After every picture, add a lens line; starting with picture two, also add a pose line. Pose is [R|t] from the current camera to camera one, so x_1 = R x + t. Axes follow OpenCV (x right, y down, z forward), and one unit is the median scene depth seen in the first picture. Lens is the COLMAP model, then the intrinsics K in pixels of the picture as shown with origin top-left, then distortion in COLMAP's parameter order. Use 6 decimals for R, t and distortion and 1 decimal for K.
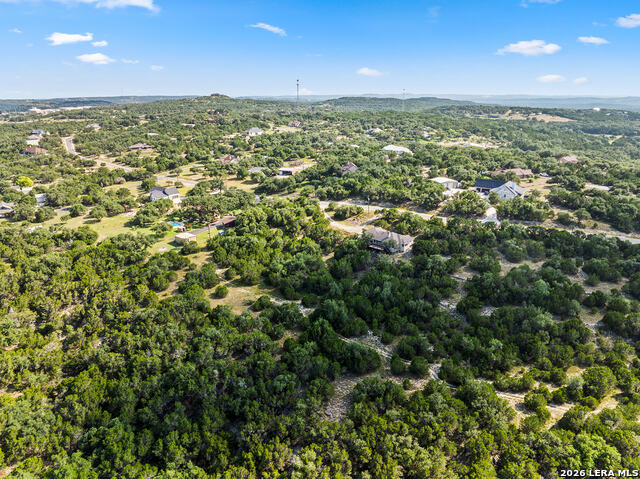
lens RADIAL K [[449.5, 0, 316.7], [0, 449.5, 231.7], [0, 0, 1]] dist [-0.043403, -0.001760]
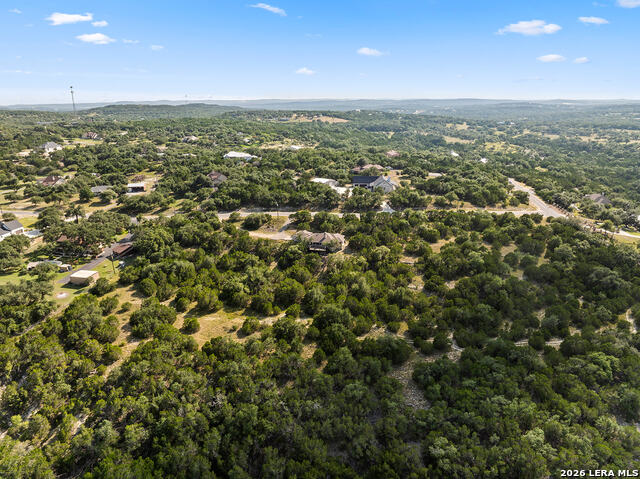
lens RADIAL K [[449.5, 0, 316.7], [0, 449.5, 231.7], [0, 0, 1]] dist [-0.043403, -0.001760]
pose [[0.874220, -0.139525, 0.465051, -0.285827], [0.145284, 0.989107, 0.023642, -0.024602], [-0.463284, 0.046896, 0.884968, 0.073247]]
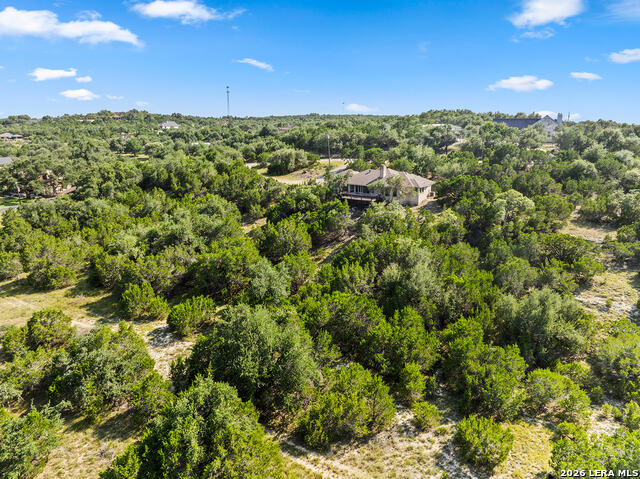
lens RADIAL K [[451.9, 0, 320.0], [0, 451.9, 239.5], [0, 0, 1]] dist [-0.039644, -0.000039]
pose [[0.989822, -0.036398, 0.137574, 0.024337], [0.043502, 0.997851, -0.048991, 0.081833], [-0.135496, 0.054477, 0.989279, 0.461952]]
